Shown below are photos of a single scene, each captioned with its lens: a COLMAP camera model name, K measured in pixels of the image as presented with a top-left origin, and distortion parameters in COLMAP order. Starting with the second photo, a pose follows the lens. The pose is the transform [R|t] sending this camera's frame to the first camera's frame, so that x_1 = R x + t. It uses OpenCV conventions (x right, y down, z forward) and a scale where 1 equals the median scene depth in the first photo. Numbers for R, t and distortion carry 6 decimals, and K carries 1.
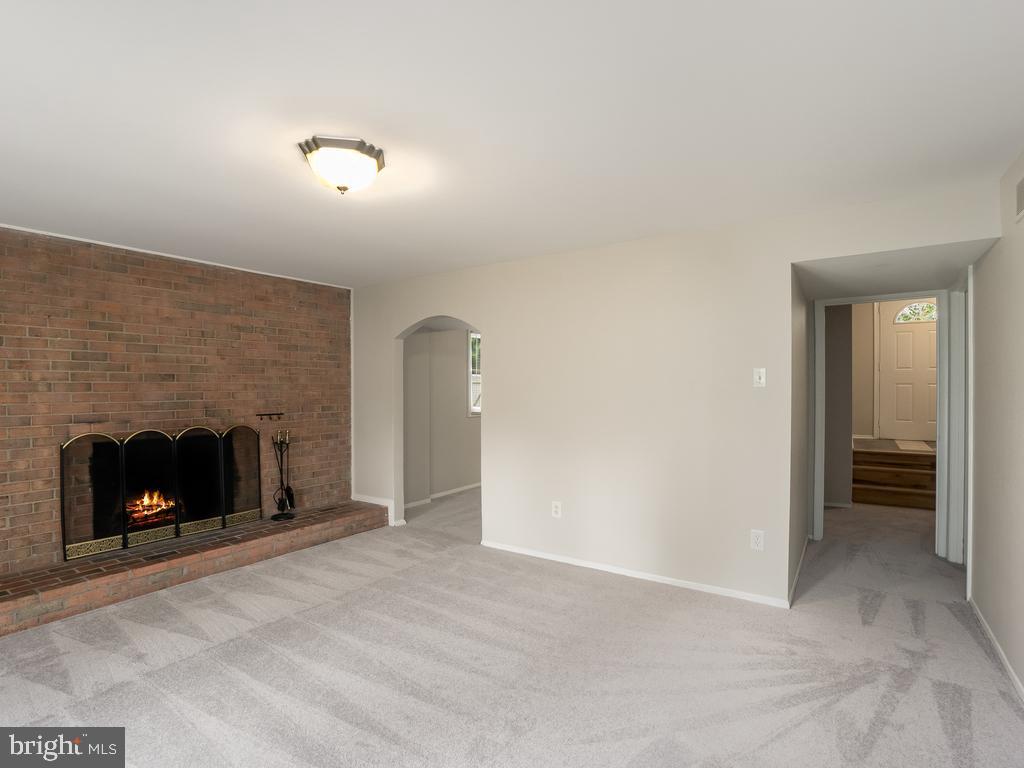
lens RADIAL K [[516.0, 0, 512.4], [0, 516.0, 380.3], [0, 0, 1]] dist [-0.059667, 0.027070]
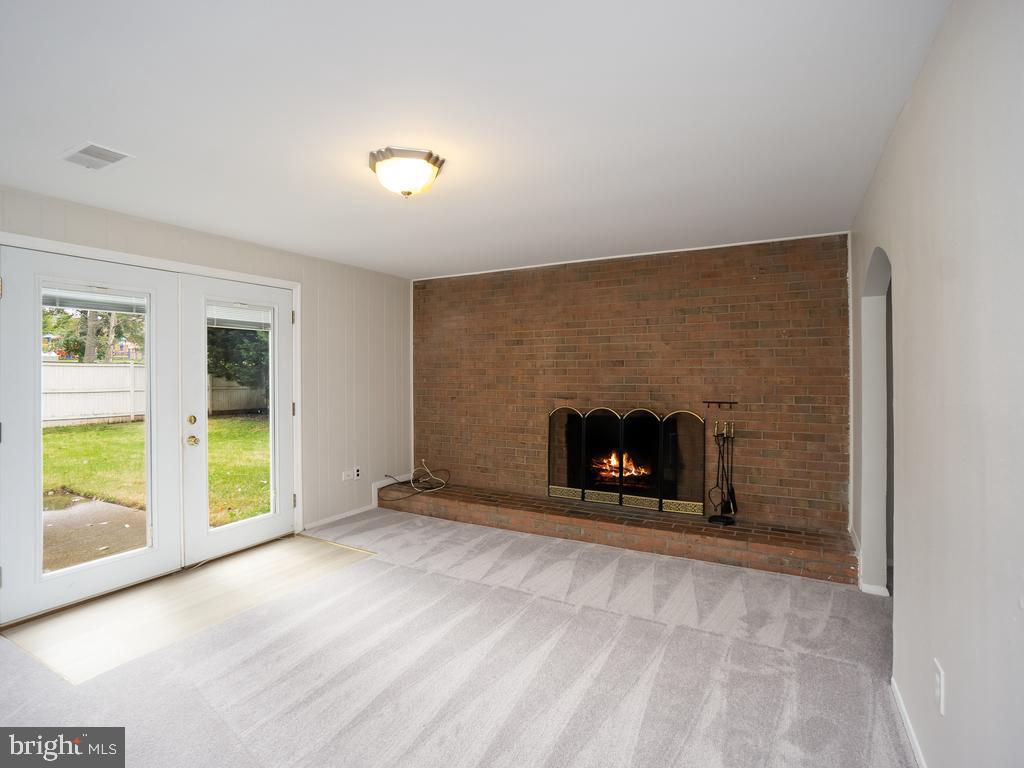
lens RADIAL K [[508.9, 0, 515.1], [0, 508.9, 365.4], [0, 0, 1]] dist [-0.051414, 0.026477]
pose [[0.102543, -0.012100, -0.994655, 0.415204], [0.012315, 0.999865, -0.010894, 0.008064], [0.994652, -0.011132, 0.102678, 0.619580]]
